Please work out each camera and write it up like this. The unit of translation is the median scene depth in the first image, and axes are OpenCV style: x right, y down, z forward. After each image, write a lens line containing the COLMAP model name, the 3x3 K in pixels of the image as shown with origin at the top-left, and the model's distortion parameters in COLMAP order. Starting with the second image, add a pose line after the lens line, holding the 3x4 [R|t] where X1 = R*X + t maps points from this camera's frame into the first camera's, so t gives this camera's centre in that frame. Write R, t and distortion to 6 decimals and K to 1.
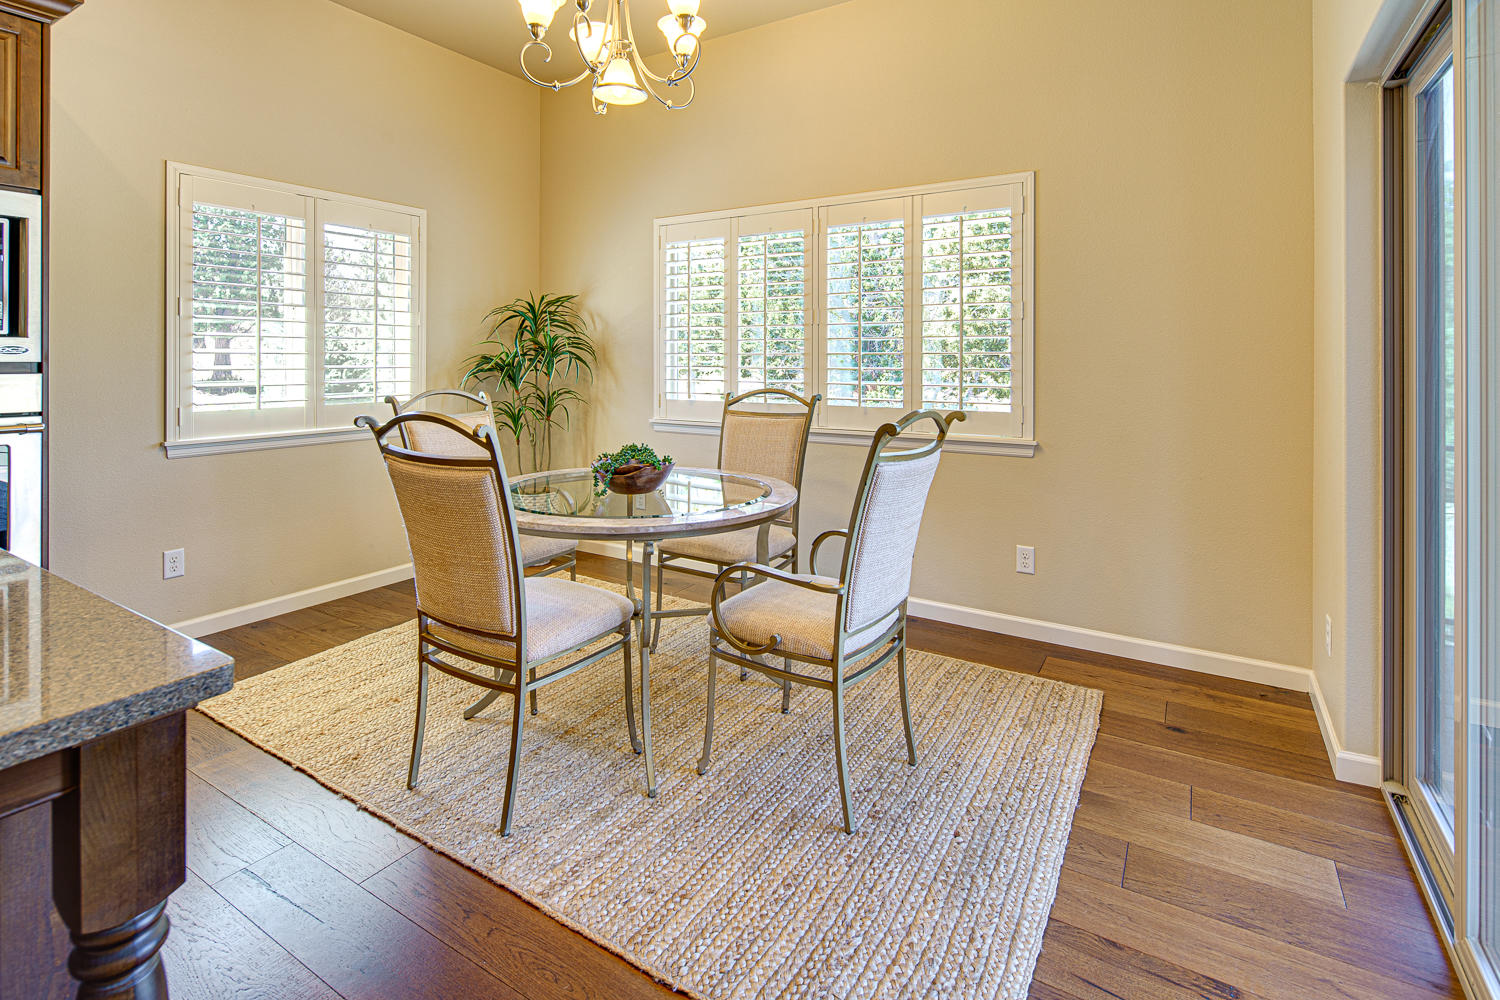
lens RADIAL K [[729.5, 0, 740.5], [0, 729.5, 356.4], [0, 0, 1]] dist [0.001192, -0.000112]
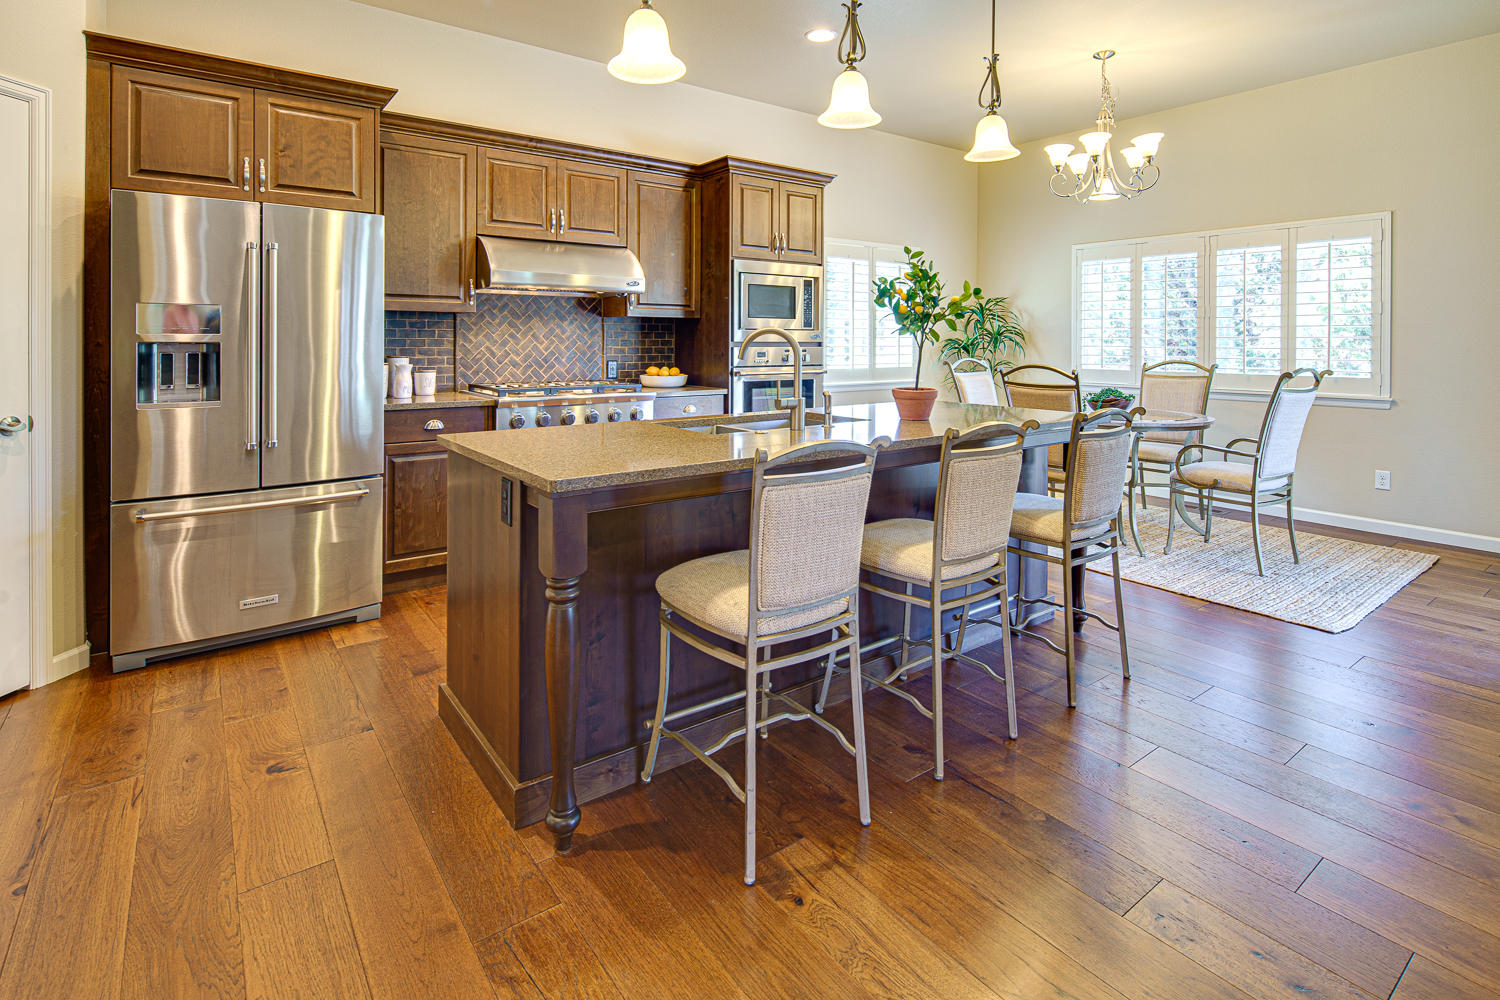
lens RADIAL K [[740.9, 0, 744.8], [0, 740.9, 340.1], [0, 0, 1]] dist [-0.000786, -0.000490]
pose [[0.931891, 0.001226, -0.362736, -0.240512], [-0.000631, 0.999998, 0.001760, -0.000501], [0.362738, -0.001411, 0.931890, -0.774303]]
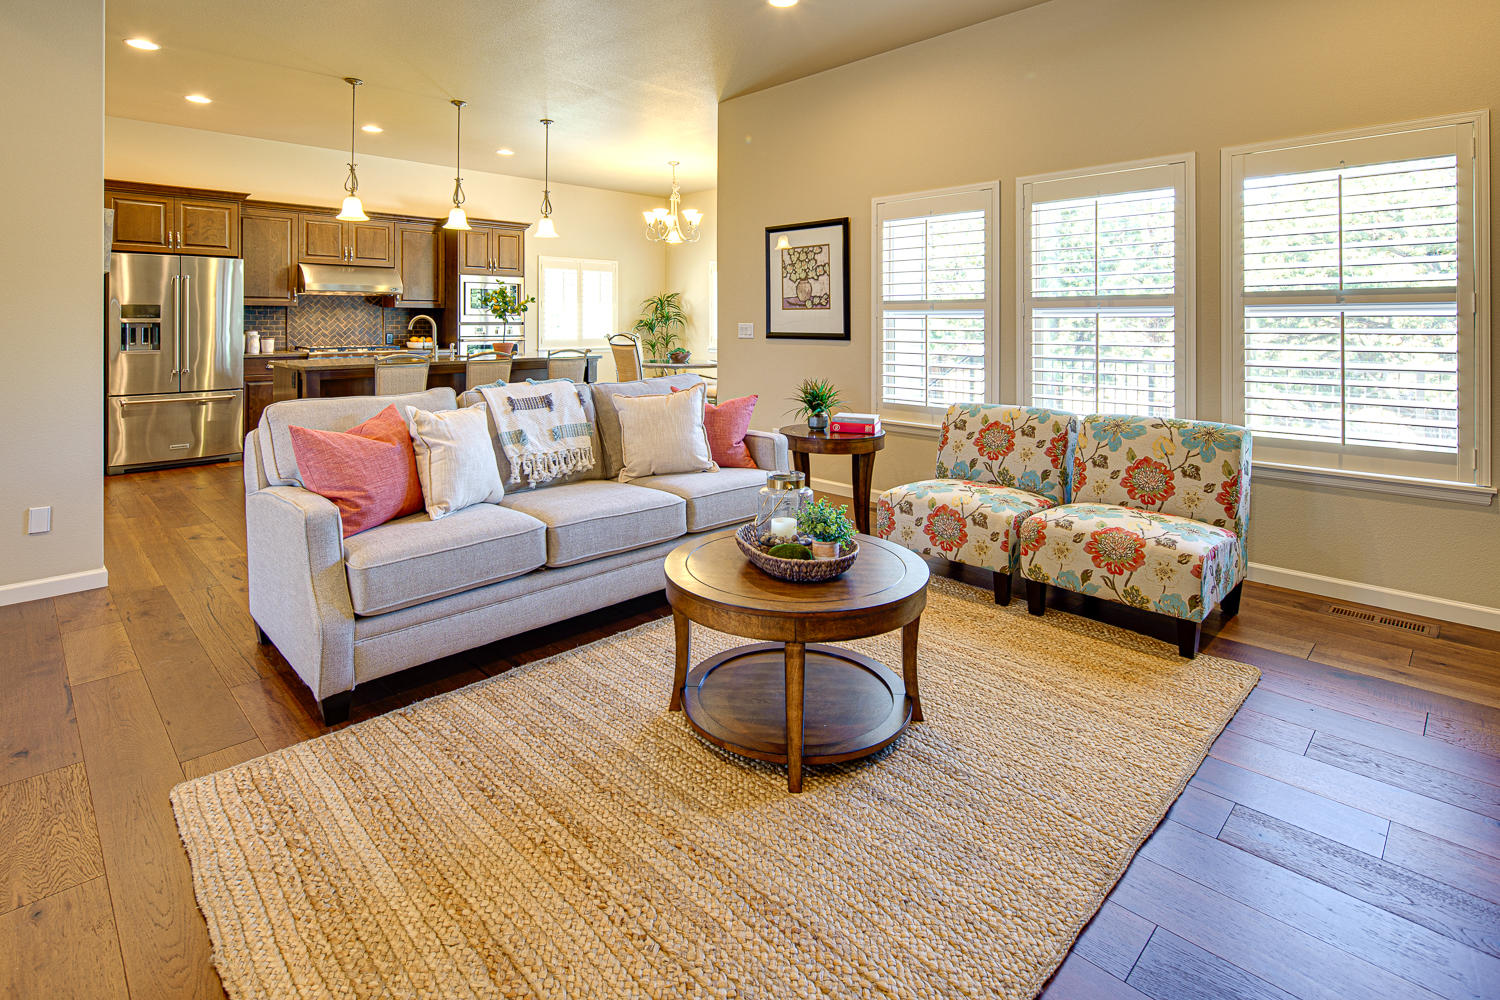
lens RADIAL K [[749.2, 0, 745.1], [0, 749.2, 322.8], [0, 0, 1]] dist [-0.001164, -0.000454]
pose [[0.974528, 0.000768, -0.224266, 0.662165], [0.000268, 0.999989, 0.004591, -0.003458], [0.224267, -0.004534, 0.974517, -1.634538]]
